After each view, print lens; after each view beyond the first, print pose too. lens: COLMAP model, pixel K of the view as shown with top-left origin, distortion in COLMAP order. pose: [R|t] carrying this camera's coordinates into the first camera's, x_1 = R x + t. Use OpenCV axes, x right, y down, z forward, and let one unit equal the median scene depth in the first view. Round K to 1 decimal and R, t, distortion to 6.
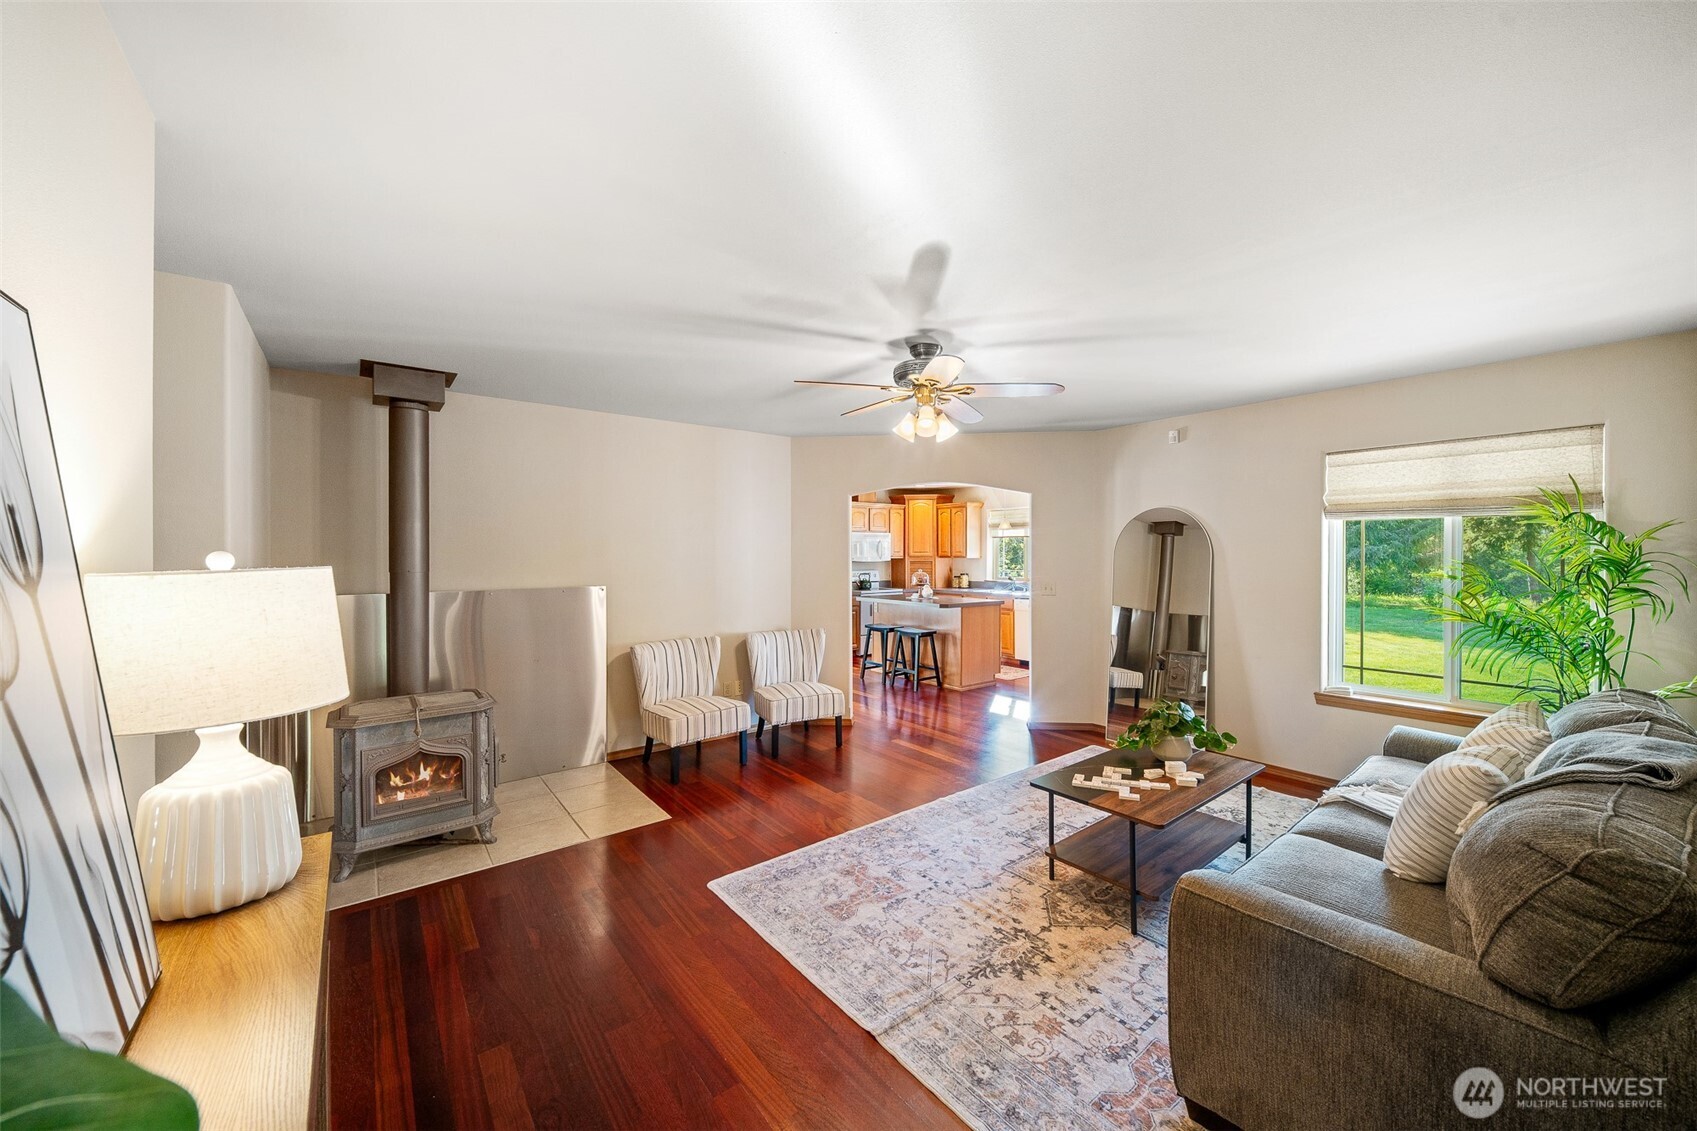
lens RADIAL K [[607.3, 0, 855.5], [0, 607.3, 556.9], [0, 0, 1]] dist [-0.002911, -0.000621]
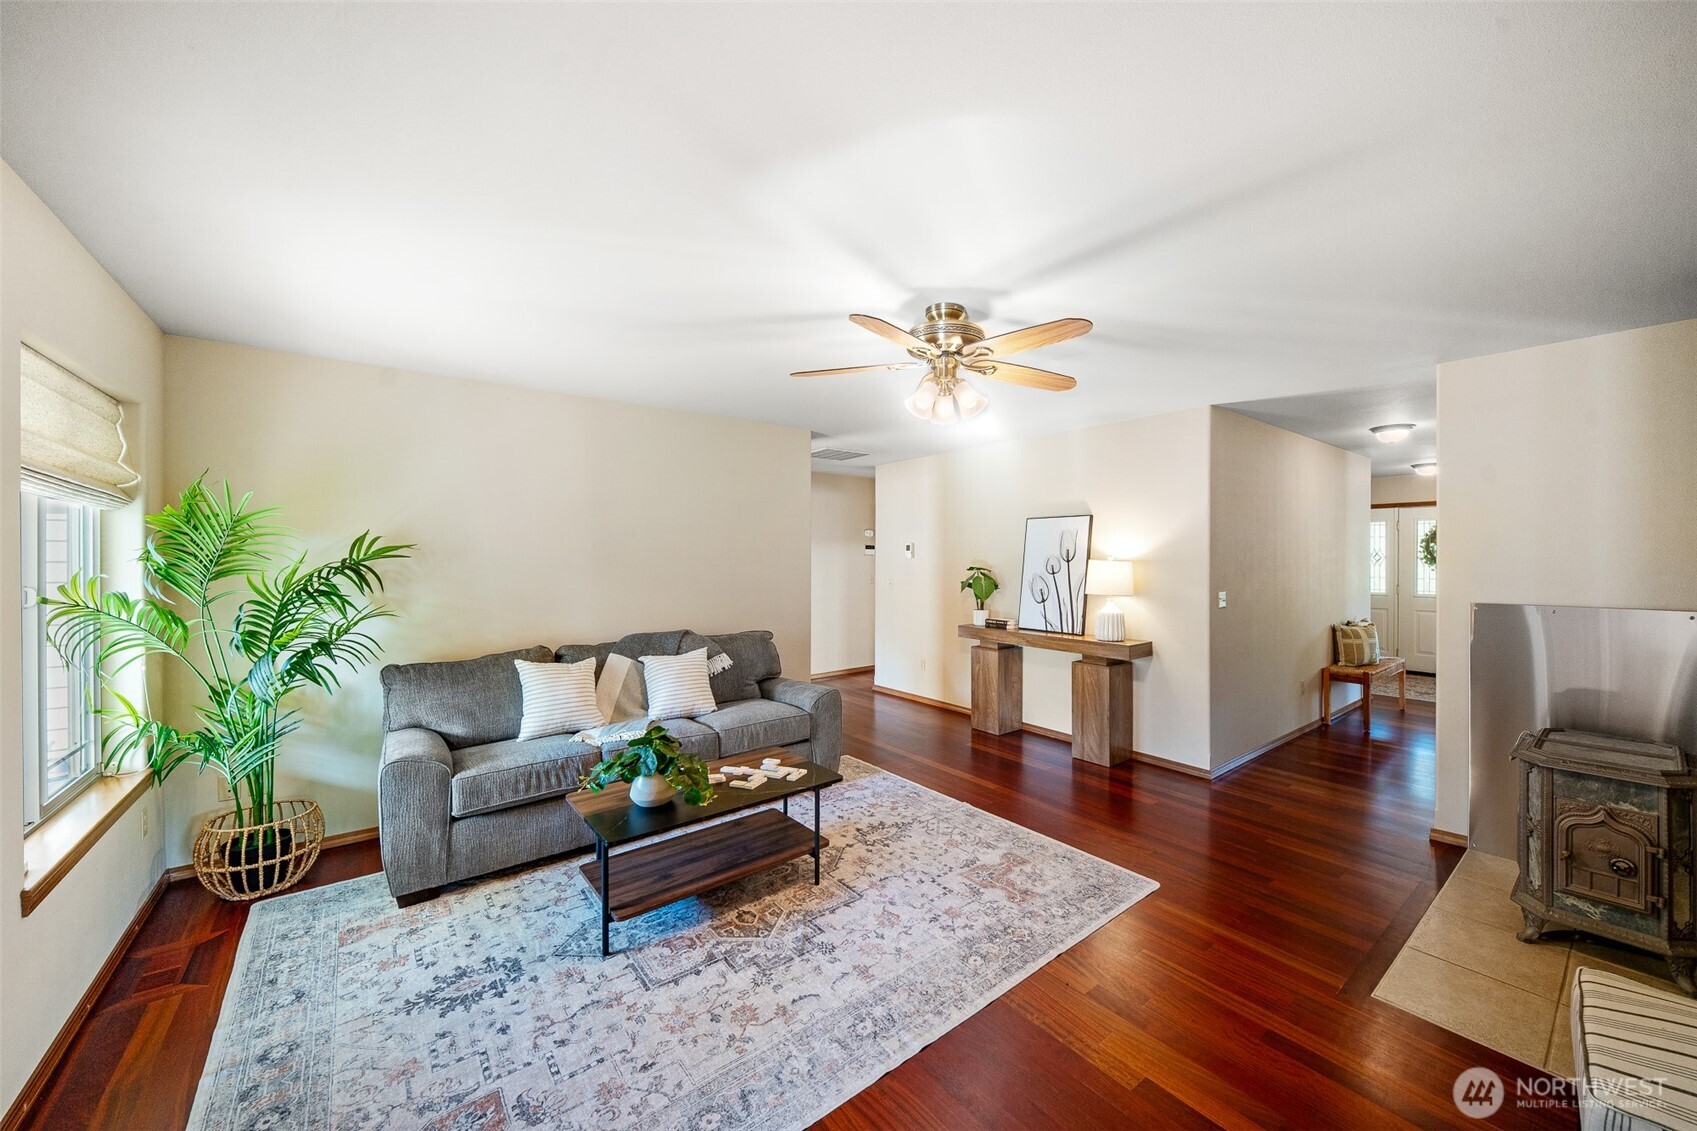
lens RADIAL K [[607.3, 0, 900.0], [0, 607.3, 555.6], [0, 0, 1]] dist [-0.002911, -0.000621]
pose [[-0.997626, 0.001965, -0.068839, 0.267335], [0.001701, 0.999991, 0.003885, -0.008562], [0.068846, 0.003759, -0.997620, 2.086678]]
